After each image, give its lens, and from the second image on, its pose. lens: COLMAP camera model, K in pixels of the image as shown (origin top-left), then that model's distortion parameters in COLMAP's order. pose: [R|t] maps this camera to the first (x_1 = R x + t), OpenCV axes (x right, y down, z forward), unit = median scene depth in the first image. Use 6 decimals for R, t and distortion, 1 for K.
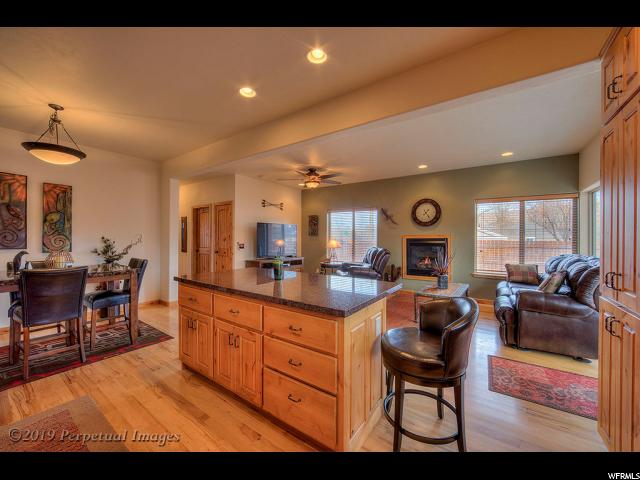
lens RADIAL K [[252.2, 0, 318.5], [0, 252.2, 239.4], [0, 0, 1]] dist [-0.005467, 0.000267]
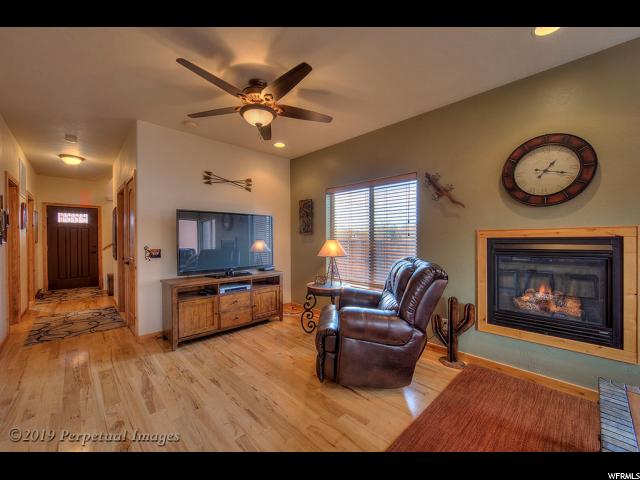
lens RADIAL K [[252.2, 0, 318.5], [0, 252.2, 239.4], [0, 0, 1]] dist [-0.005467, 0.000267]
pose [[0.984223, -0.004905, -0.176862, 0.144056], [0.005102, 0.999987, 0.000659, -0.002814], [0.176856, -0.001551, 0.984235, 0.534868]]
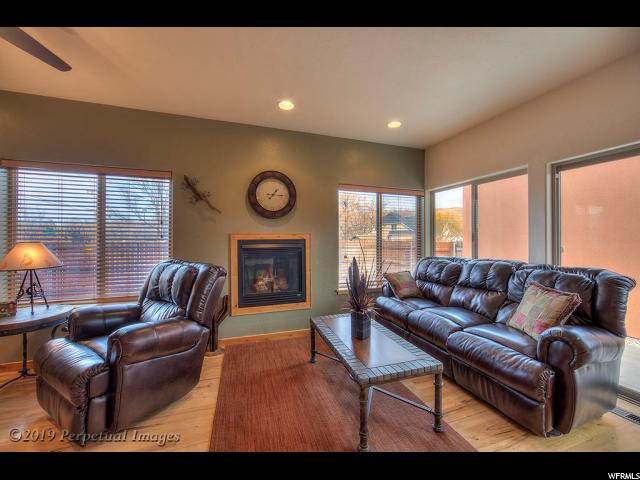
lens RADIAL K [[252.2, 0, 318.5], [0, 252.2, 239.4], [0, 0, 1]] dist [-0.005467, 0.000267]
pose [[0.589092, -0.003182, 0.808060, 0.018721], [0.007930, 0.999967, -0.001844, -0.002324], [-0.808027, 0.007495, 0.589097, 0.552145]]
